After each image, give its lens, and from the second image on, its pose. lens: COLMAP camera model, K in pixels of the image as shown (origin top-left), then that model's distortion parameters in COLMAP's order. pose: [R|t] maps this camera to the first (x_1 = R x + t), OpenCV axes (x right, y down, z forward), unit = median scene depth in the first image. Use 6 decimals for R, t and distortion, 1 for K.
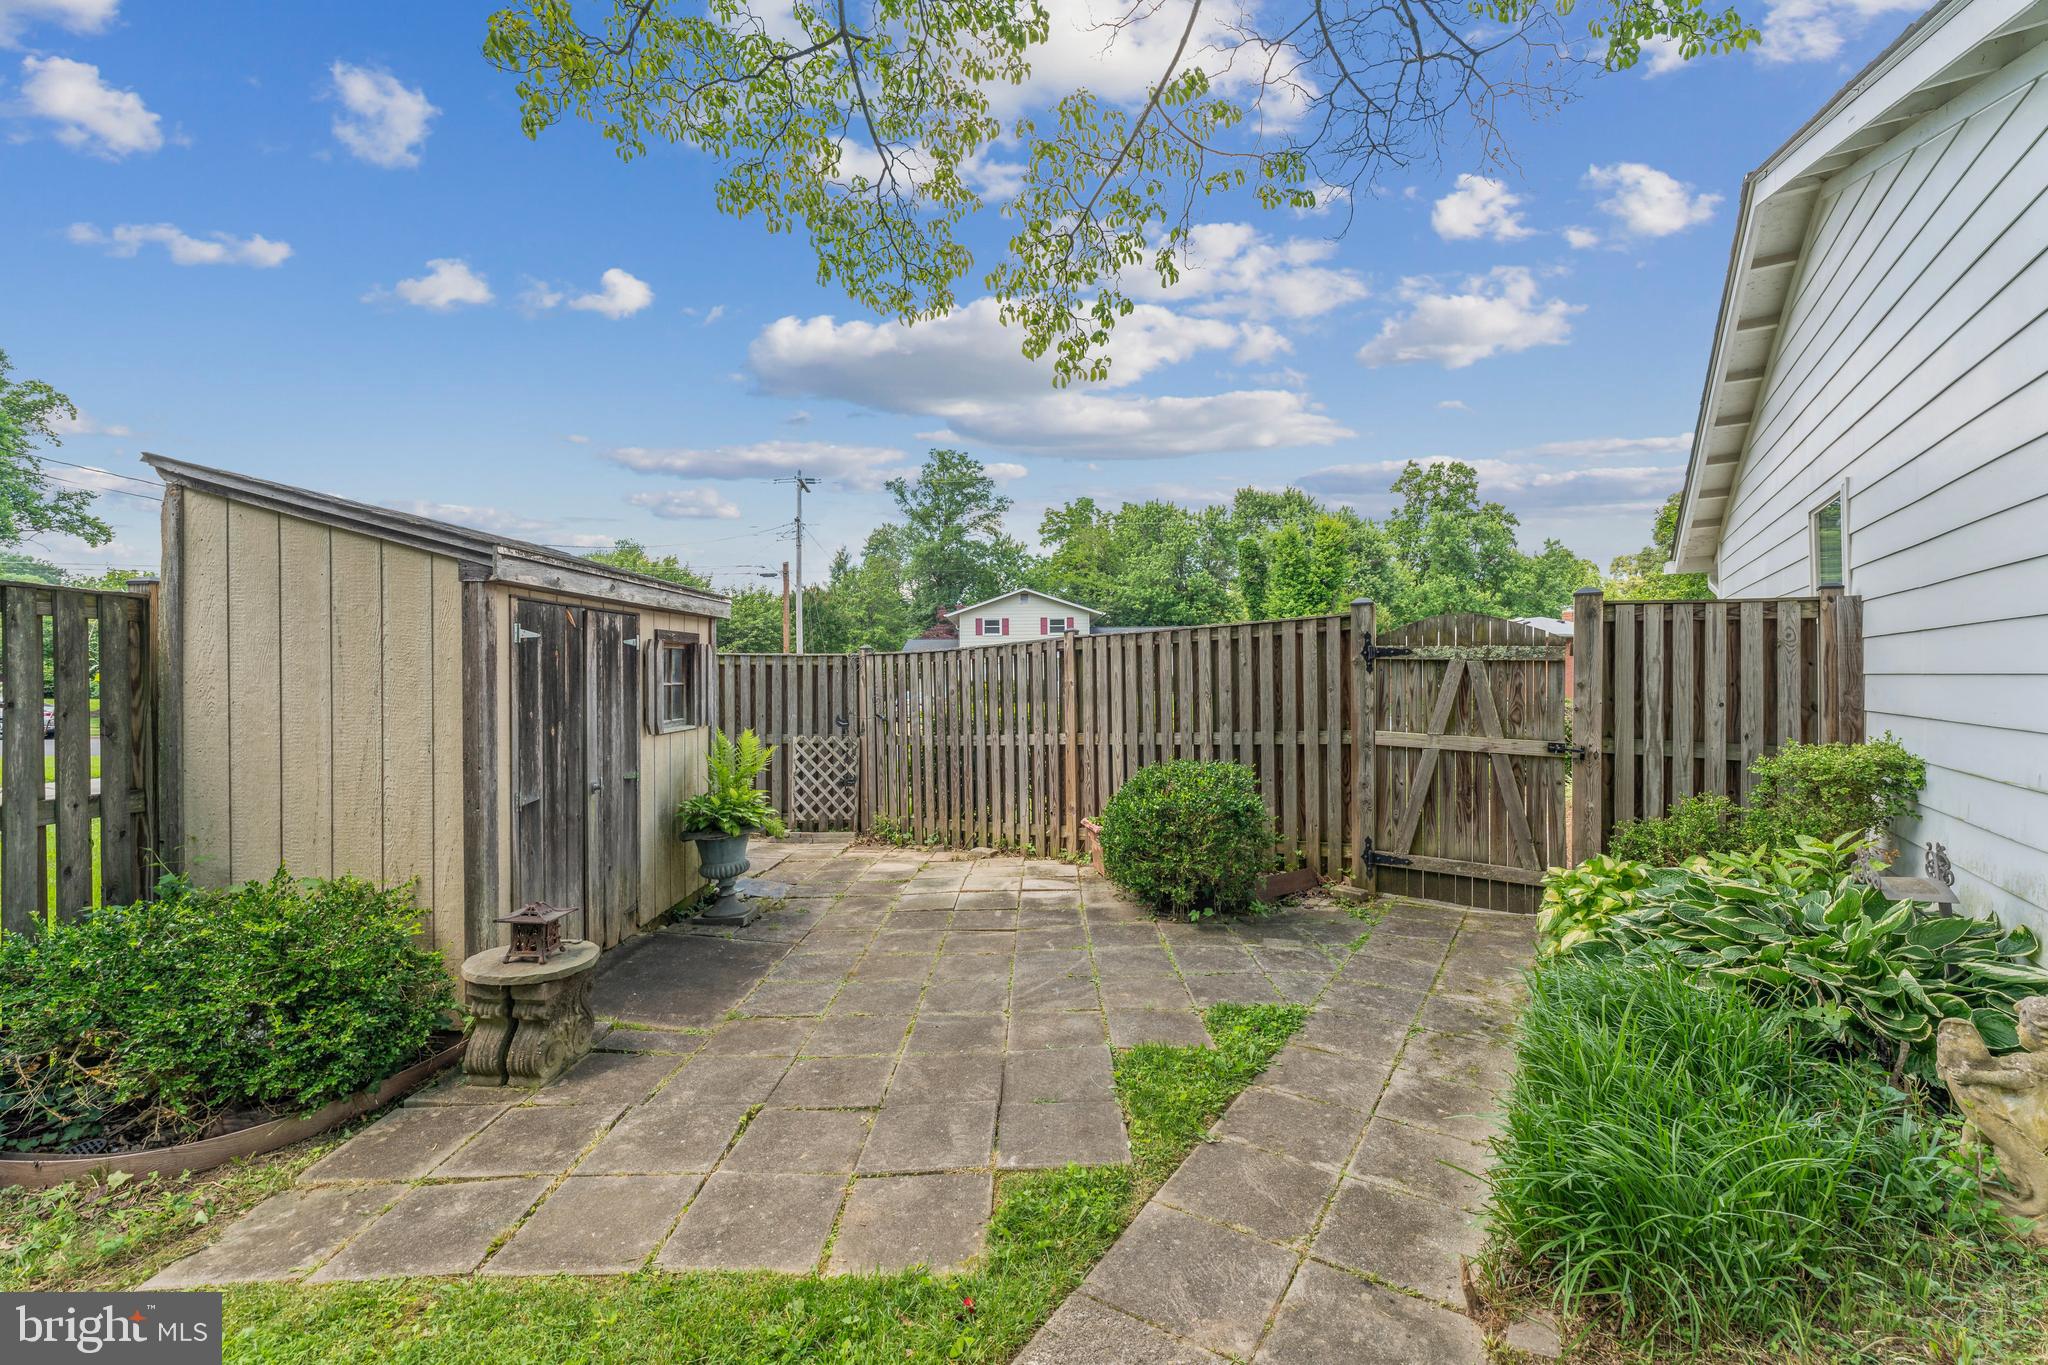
lens RADIAL K [[818.2, 0, 1032.0], [0, 818.2, 684.0], [0, 0, 1]] dist [0.000880, 0.000763]
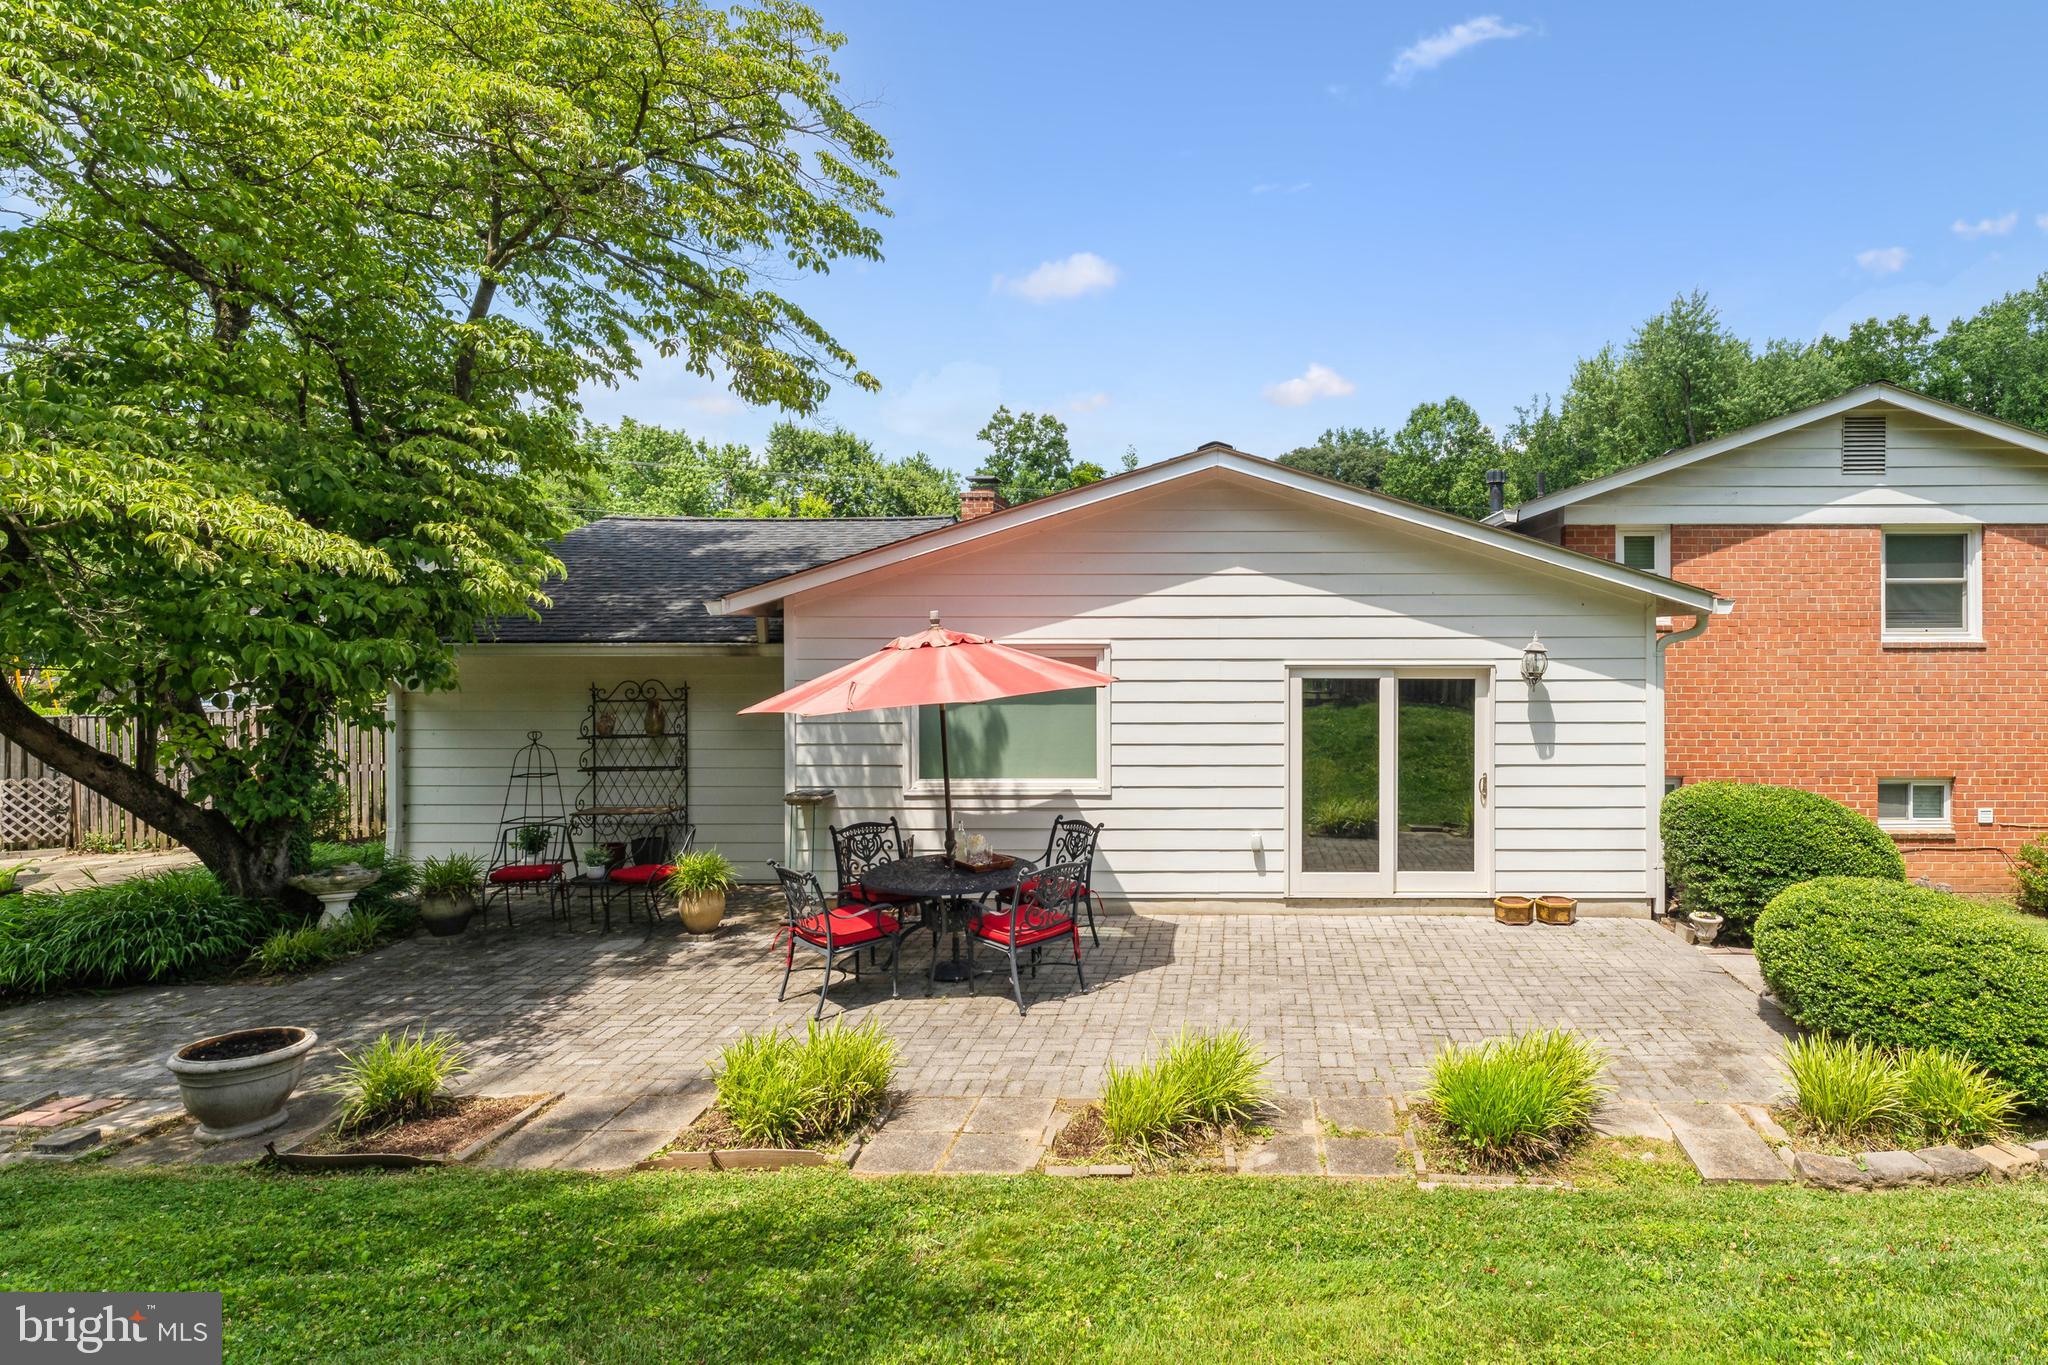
lens RADIAL K [[1095.7, 0, 1228.1], [0, 1095.7, 640.7], [0, 0, 1]] dist [-0.001688, 0.001294]
pose [[0.837075, 0.004186, 0.547073, 0.401773], [0.001691, 0.999946, -0.010239, -0.140714], [-0.547086, 0.009496, 0.837023, -1.580780]]
